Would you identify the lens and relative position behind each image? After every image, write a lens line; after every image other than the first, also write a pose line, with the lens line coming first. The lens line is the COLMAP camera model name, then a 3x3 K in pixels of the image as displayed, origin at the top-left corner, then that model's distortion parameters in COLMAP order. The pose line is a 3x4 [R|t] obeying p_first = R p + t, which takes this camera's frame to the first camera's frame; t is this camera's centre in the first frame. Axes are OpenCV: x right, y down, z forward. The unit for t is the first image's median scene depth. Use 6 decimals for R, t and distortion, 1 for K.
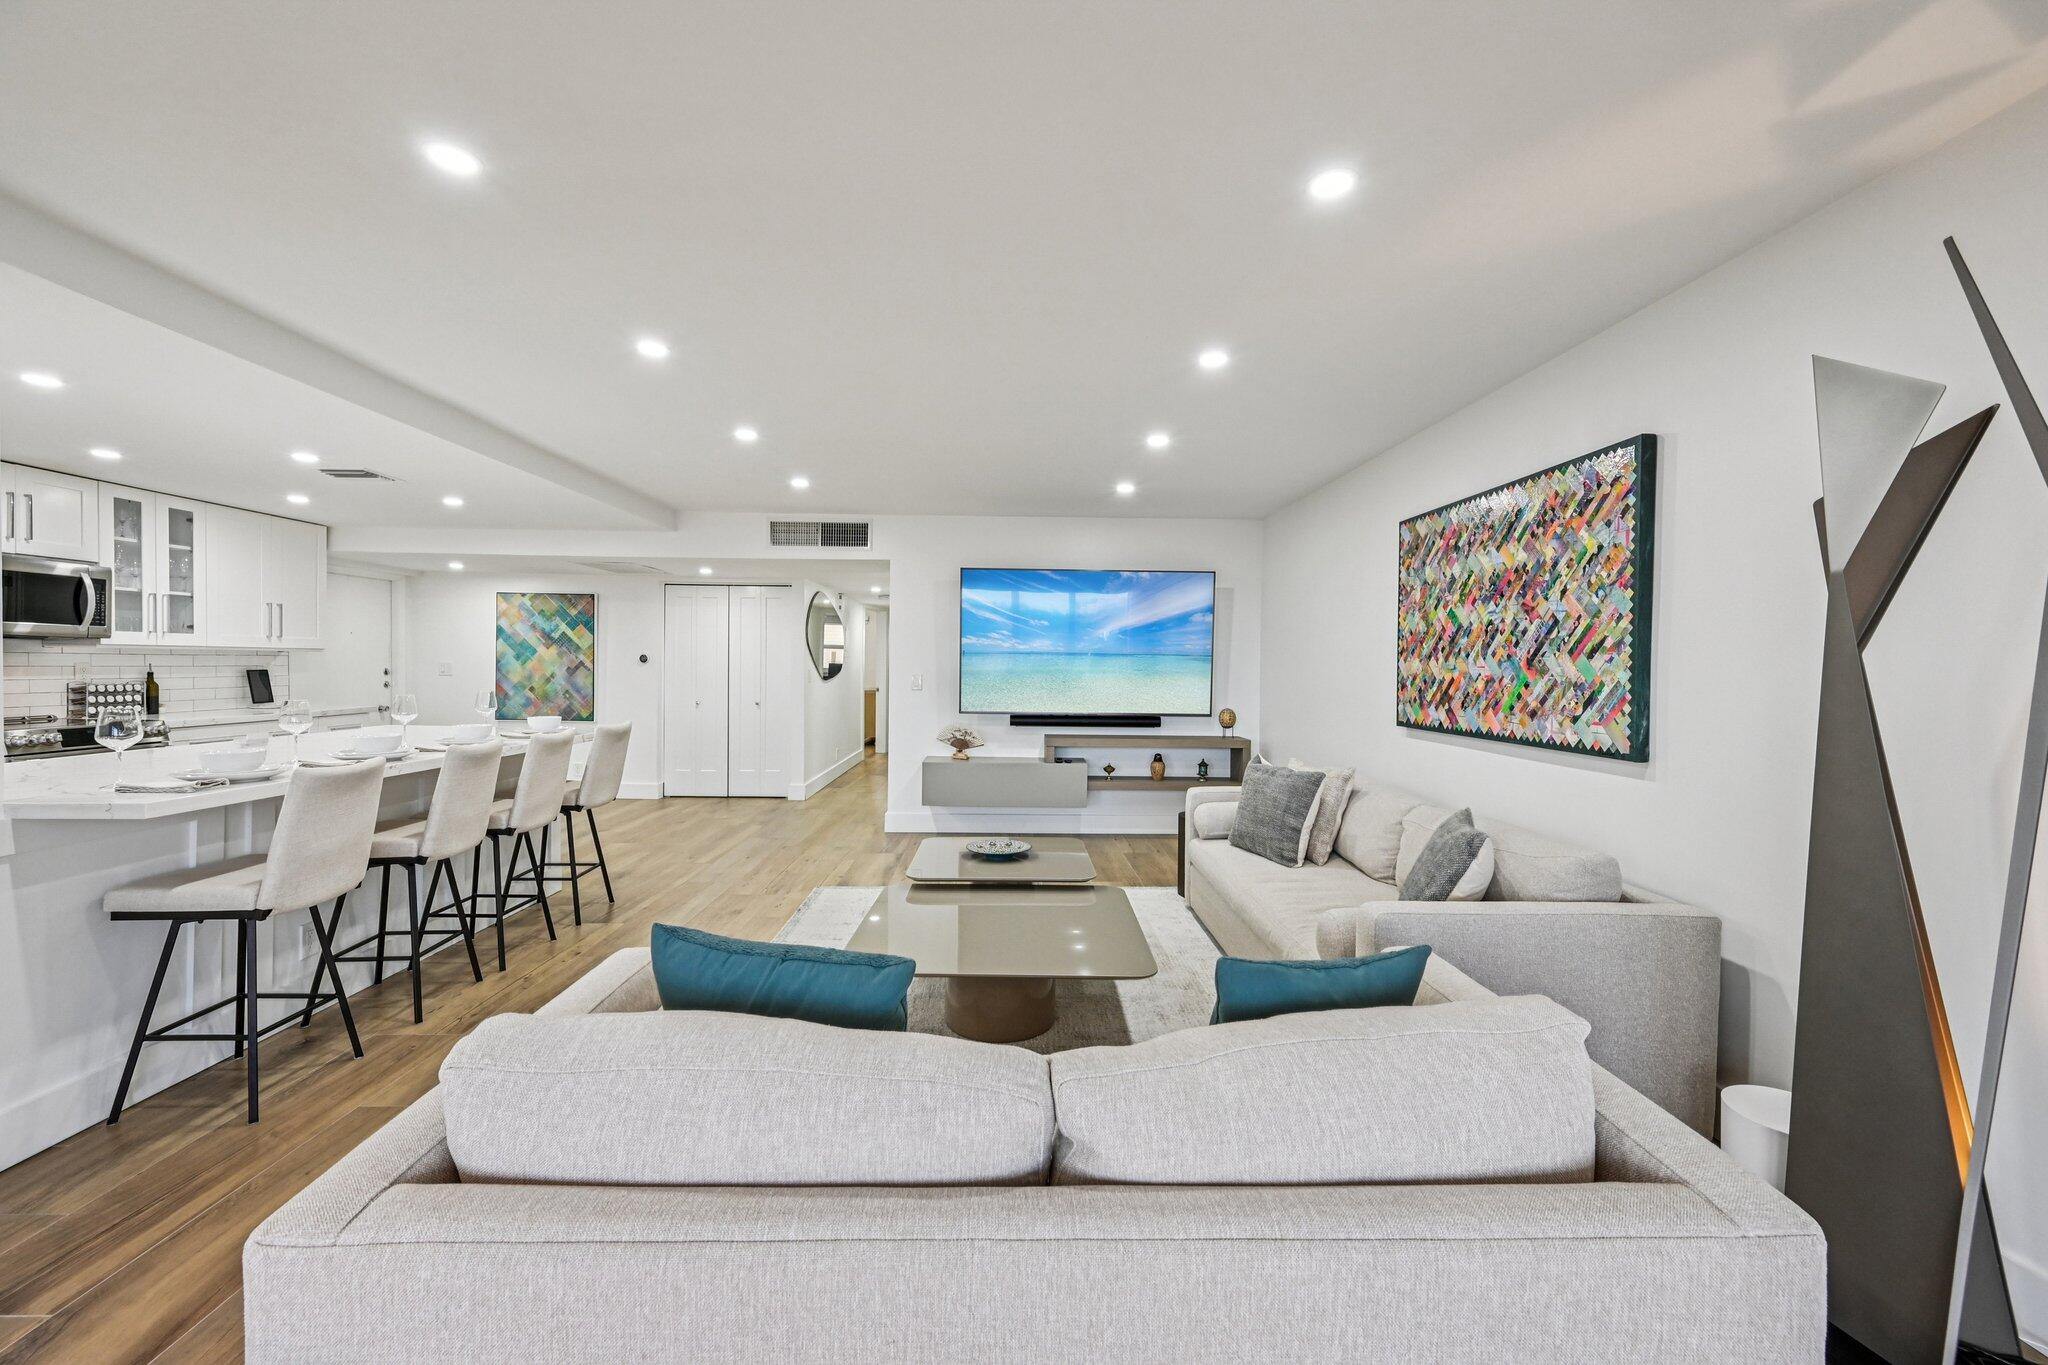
lens RADIAL K [[809.2, 0, 1023.3], [0, 809.2, 671.9], [0, 0, 1]] dist [-0.000105, -0.000283]
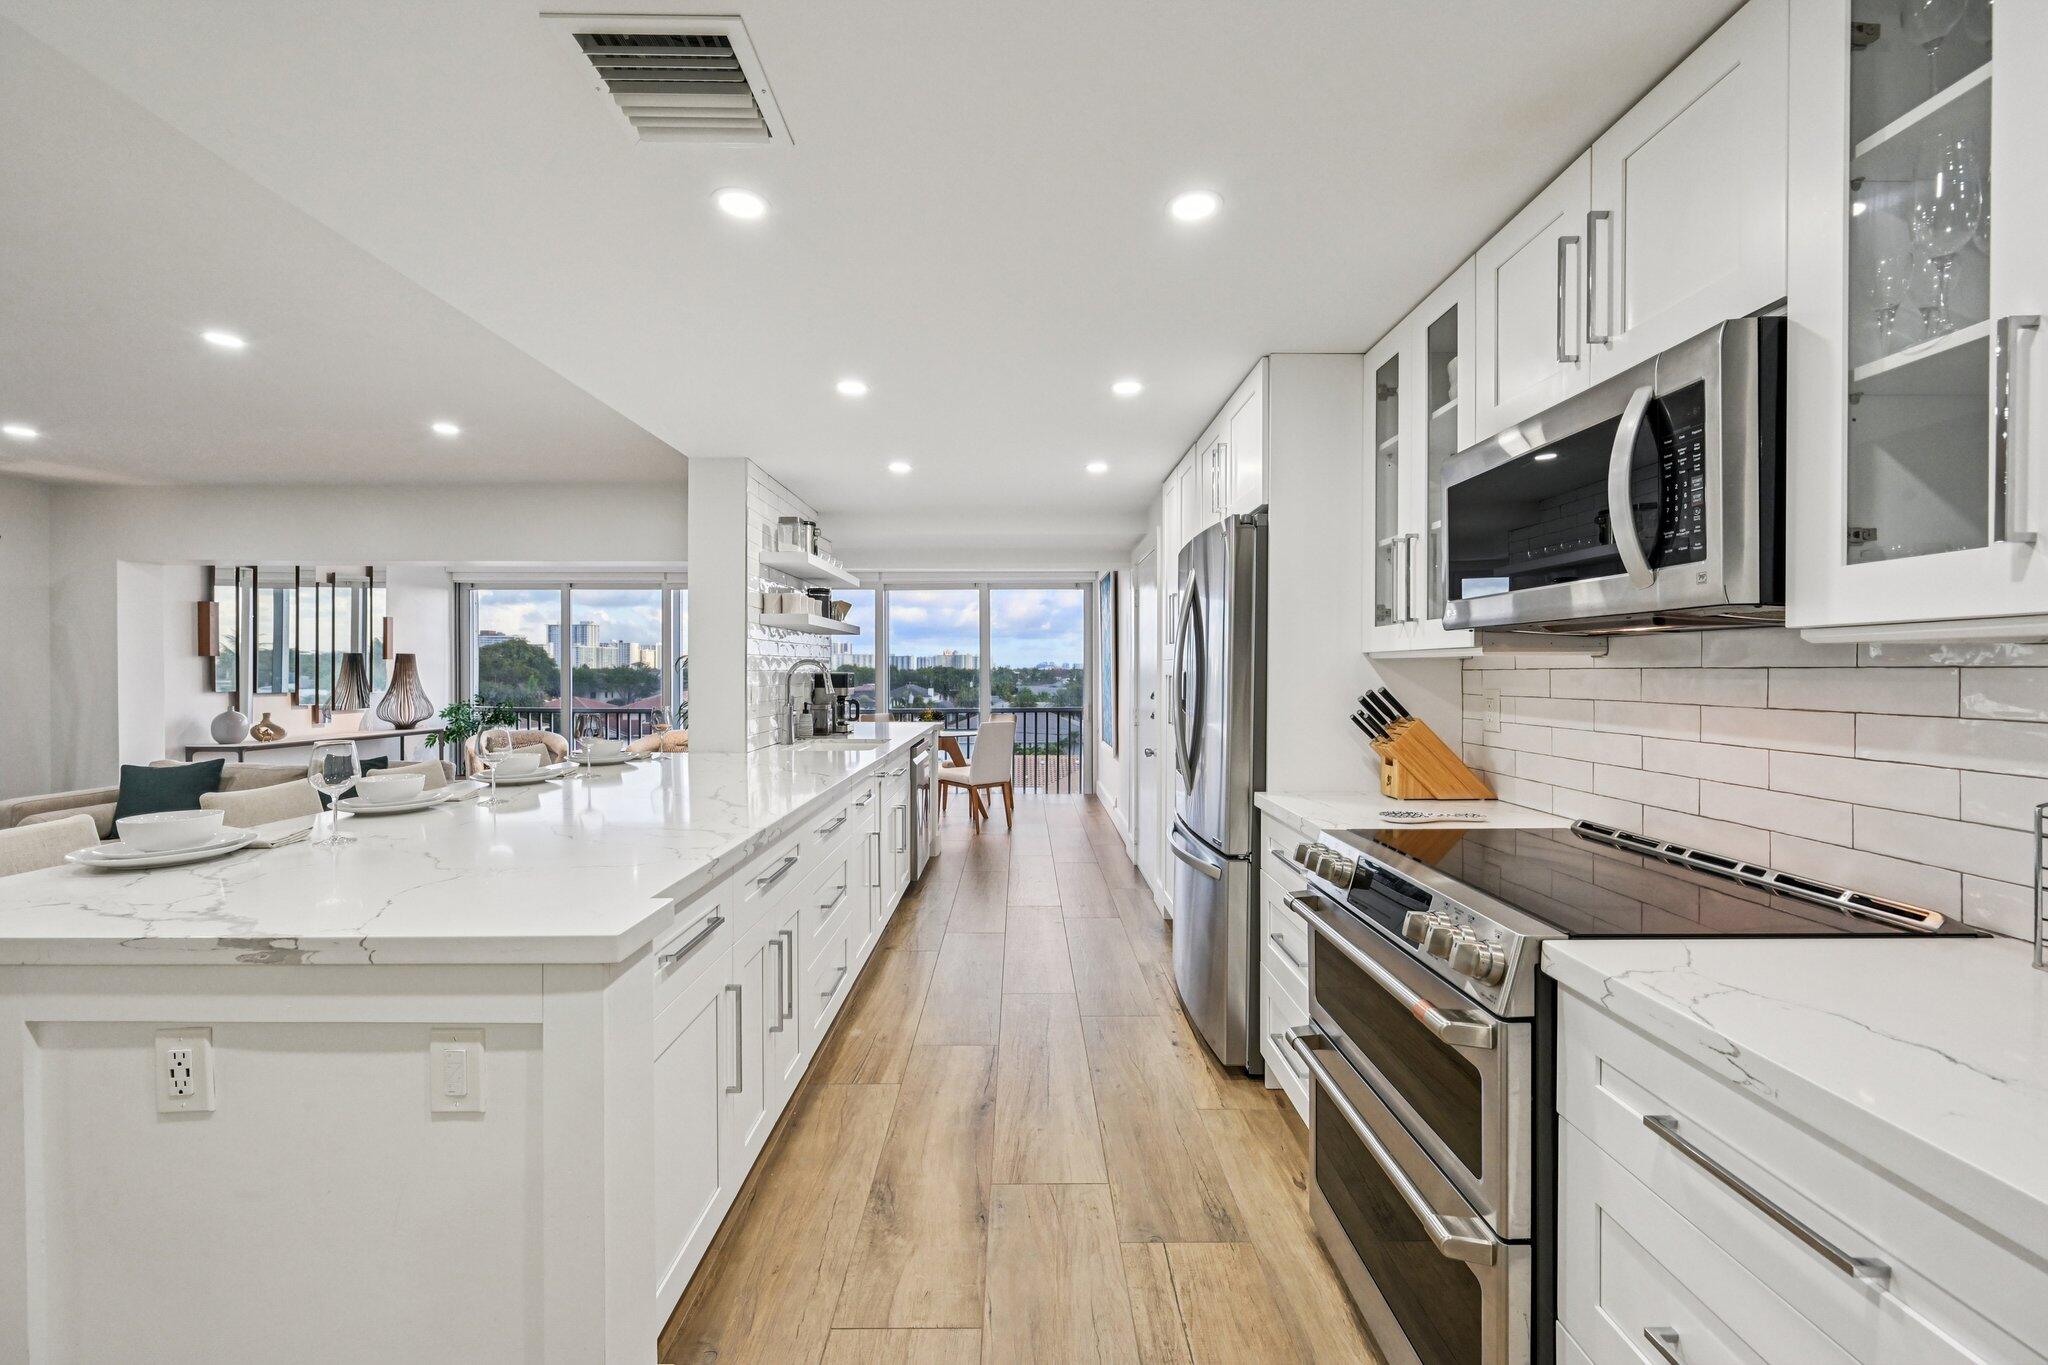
lens RADIAL K [[804.8, 0, 1021.3], [0, 804.8, 678.0], [0, 0, 1]] dist [-0.000306, 0.000240]
pose [[-0.999663, -0.012402, 0.022796, -0.973079], [-0.012016, 0.999783, 0.017014, -0.022184], [-0.023002, 0.016734, -0.999595, 1.327469]]
